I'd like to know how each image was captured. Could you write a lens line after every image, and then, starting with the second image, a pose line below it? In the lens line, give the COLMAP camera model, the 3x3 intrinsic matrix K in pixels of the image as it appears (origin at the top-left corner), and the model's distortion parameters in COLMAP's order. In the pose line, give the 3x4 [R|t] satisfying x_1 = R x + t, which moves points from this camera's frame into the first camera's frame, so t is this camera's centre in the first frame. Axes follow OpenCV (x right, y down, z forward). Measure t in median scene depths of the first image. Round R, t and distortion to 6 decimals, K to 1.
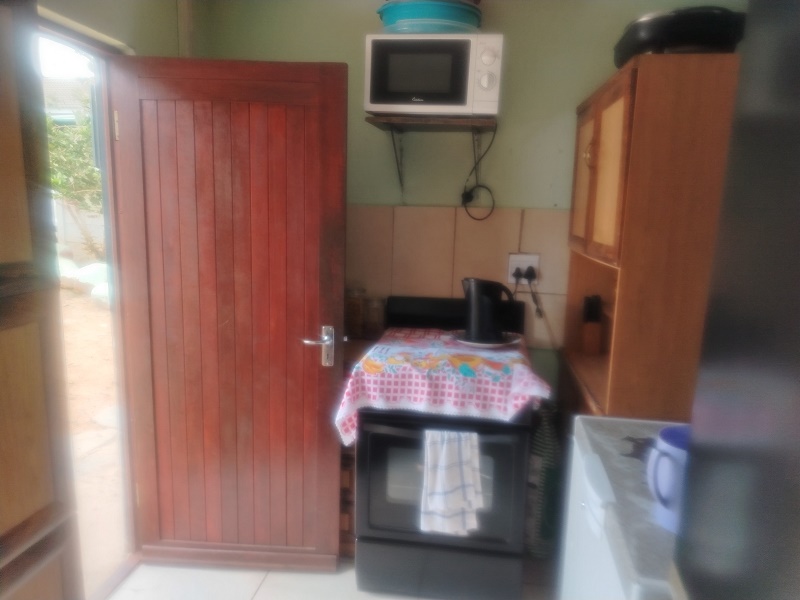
lens RADIAL K [[560.1, 0, 398.0], [0, 560.1, 299.4], [0, 0, 1]] dist [0.044269, -0.047547]
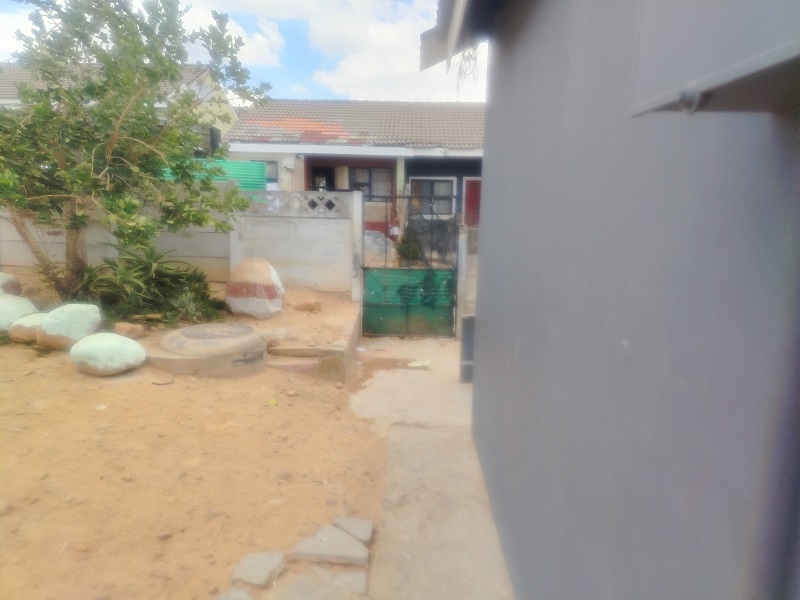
lens RADIAL K [[560.1, 0, 407.9], [0, 560.1, 303.4], [0, 0, 1]] dist [0.044269, -0.047547]
pose [[0.990078, -0.038132, 0.135246, -0.216492], [0.037152, 0.999262, 0.009764, -0.053805], [-0.135518, -0.004643, 0.990764, 0.264508]]
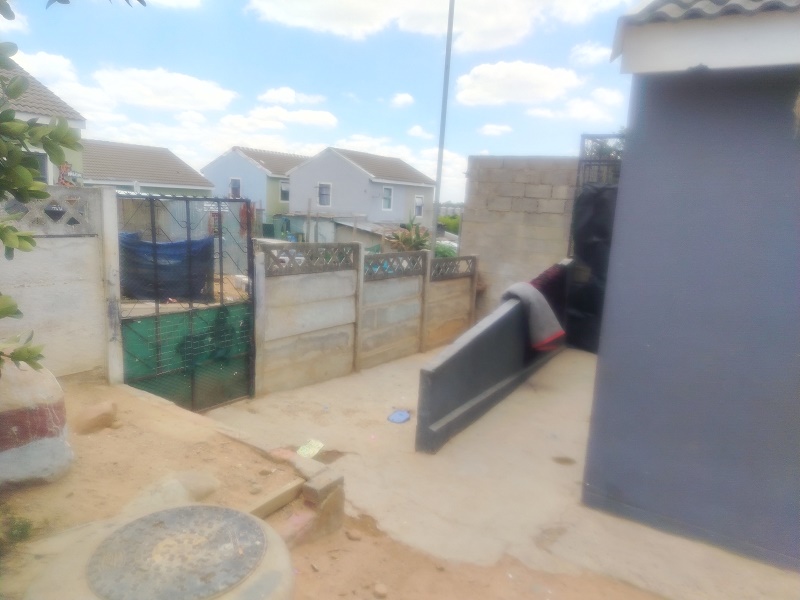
lens RADIAL K [[560.1, 0, 401.3], [0, 560.1, 303.6], [0, 0, 1]] dist [0.044269, -0.047547]
pose [[0.409215, -0.172625, 0.895960, -0.515167], [0.121476, 0.983506, 0.134011, -0.157931], [-0.904316, 0.053998, 0.423435, 0.716742]]
